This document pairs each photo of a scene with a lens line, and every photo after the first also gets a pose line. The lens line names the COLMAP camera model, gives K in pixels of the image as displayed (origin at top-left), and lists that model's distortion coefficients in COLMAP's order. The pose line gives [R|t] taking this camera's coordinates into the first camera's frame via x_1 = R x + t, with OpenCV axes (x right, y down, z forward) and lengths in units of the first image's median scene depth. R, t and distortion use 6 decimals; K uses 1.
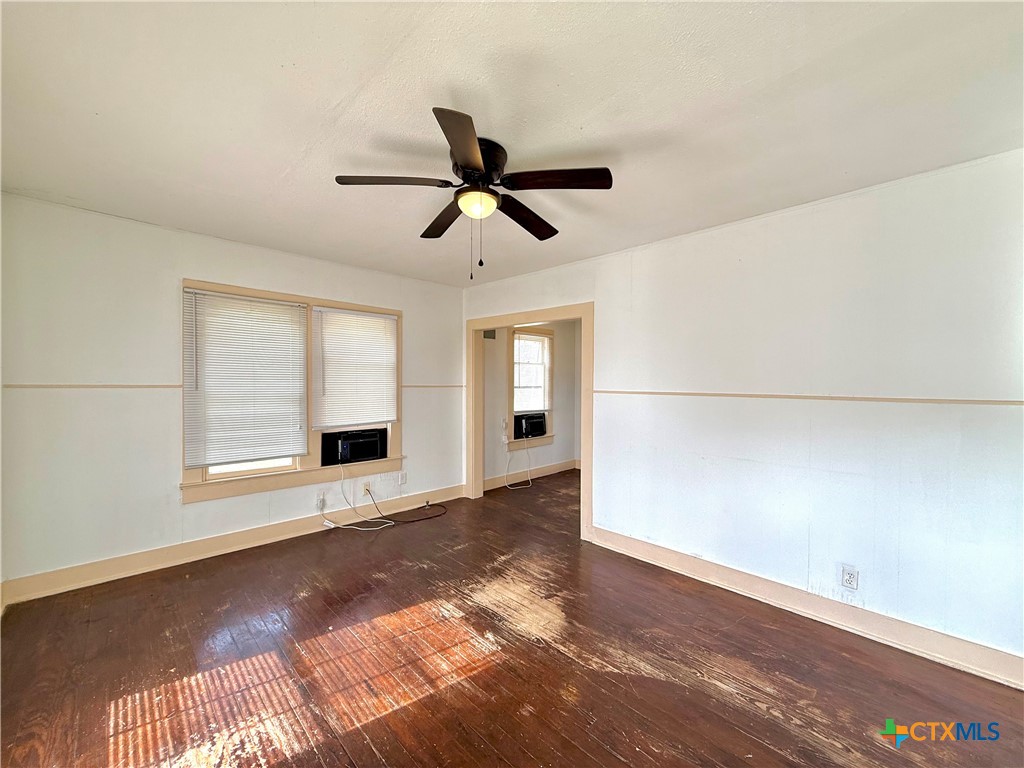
lens RADIAL K [[406.5, 0, 510.2], [0, 406.5, 390.6], [0, 0, 1]] dist [-0.004563, 0.001496]
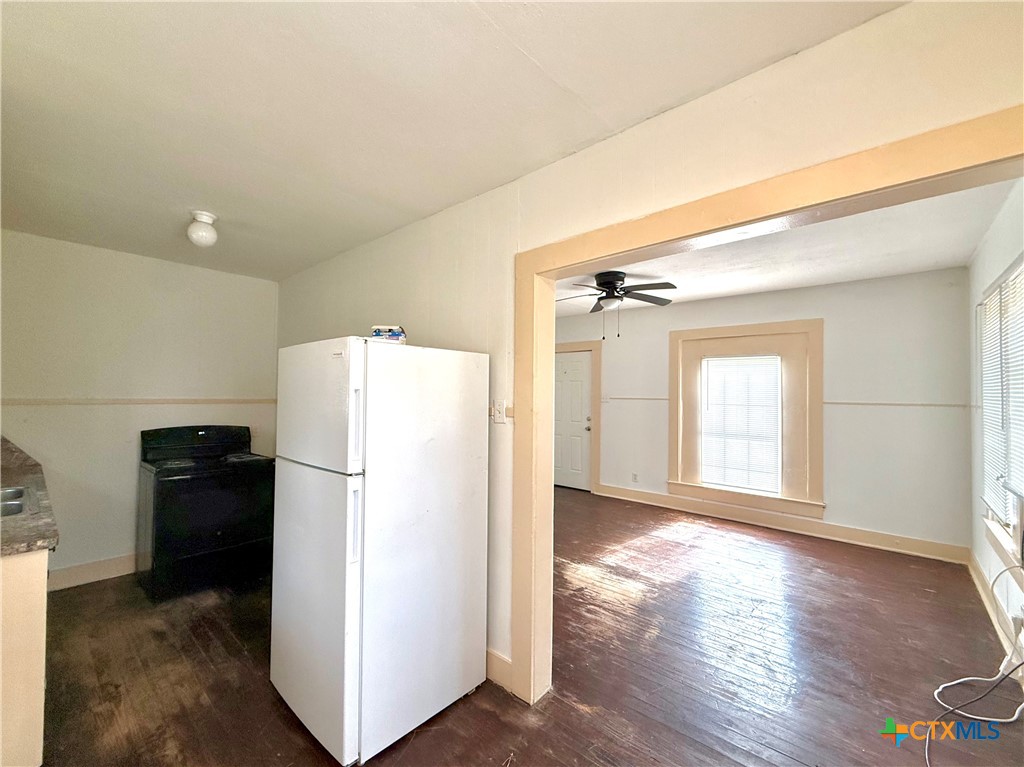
lens RADIAL K [[428.9, 0, 509.9], [0, 428.9, 386.8], [0, 0, 1]] dist [0.003386, -0.001029]
pose [[-0.997219, -0.016367, -0.072710, 0.319822], [-0.017229, 0.999788, 0.011249, -0.048890], [0.072510, 0.012470, -0.997290, 1.799827]]
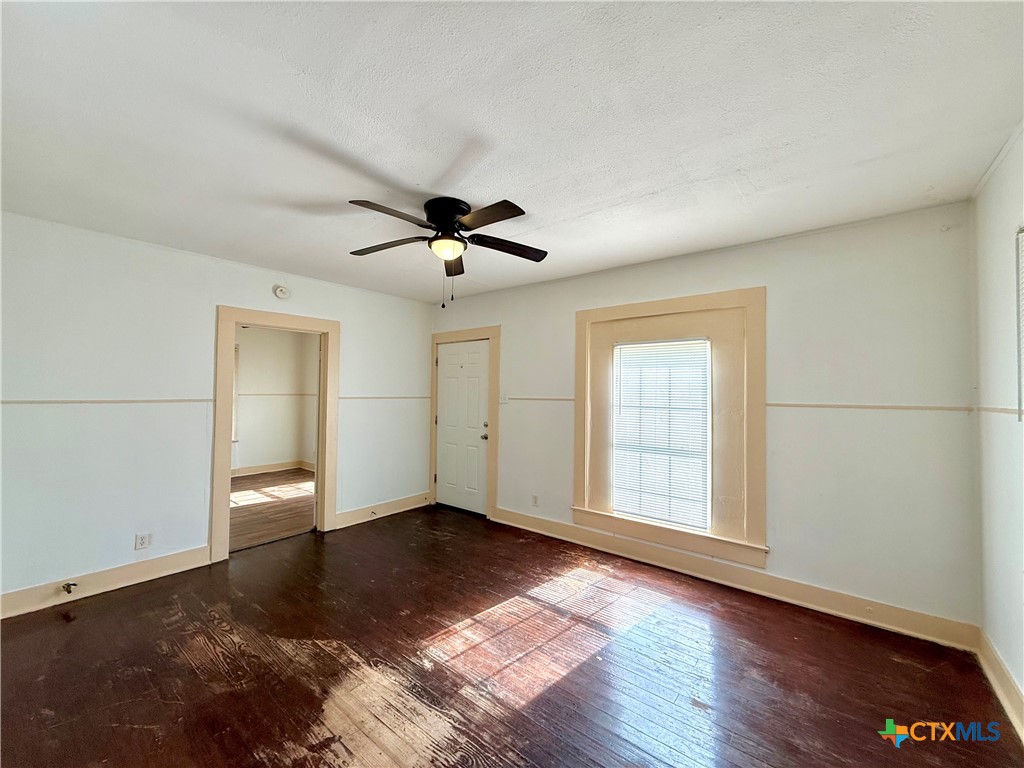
lens RADIAL K [[406.5, 0, 510.2], [0, 406.5, 386.8], [0, 0, 1]] dist [-0.004563, 0.001496]
pose [[-0.992800, -0.022323, -0.117687, -0.080204], [-0.022629, 0.999743, 0.001265, -0.028702], [0.117628, 0.003919, -0.993050, 1.365390]]
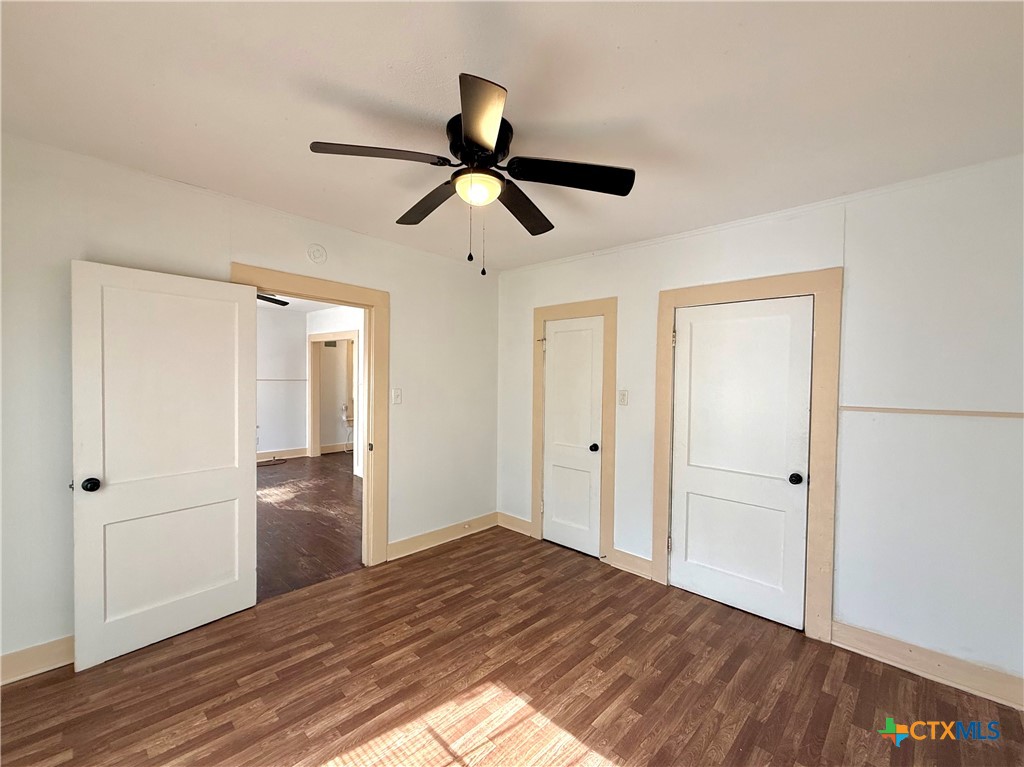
lens RADIAL K [[428.9, 0, 510.5], [0, 428.9, 384.3], [0, 0, 1]] dist [0.003386, -0.001029]
pose [[0.999188, 0.008941, 0.039284, 0.838534], [-0.008736, 0.999947, -0.005383, 0.009673], [-0.039330, 0.005036, 0.999214, -0.853713]]
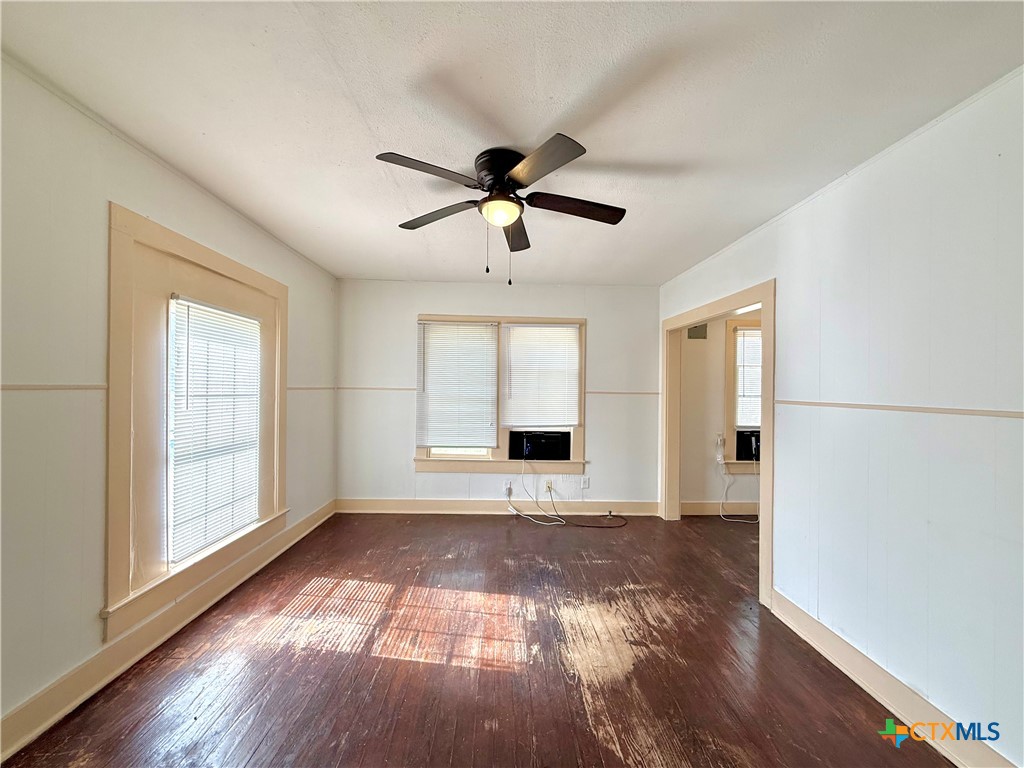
lens RADIAL K [[406.5, 0, 510.0], [0, 406.5, 390.8], [0, 0, 1]] dist [-0.004563, 0.001496]
pose [[0.732967, 0.010158, -0.680188, 0.390419], [-0.024245, 0.999643, -0.011197, 0.002641], [0.679832, 0.024698, 0.732952, 0.164949]]
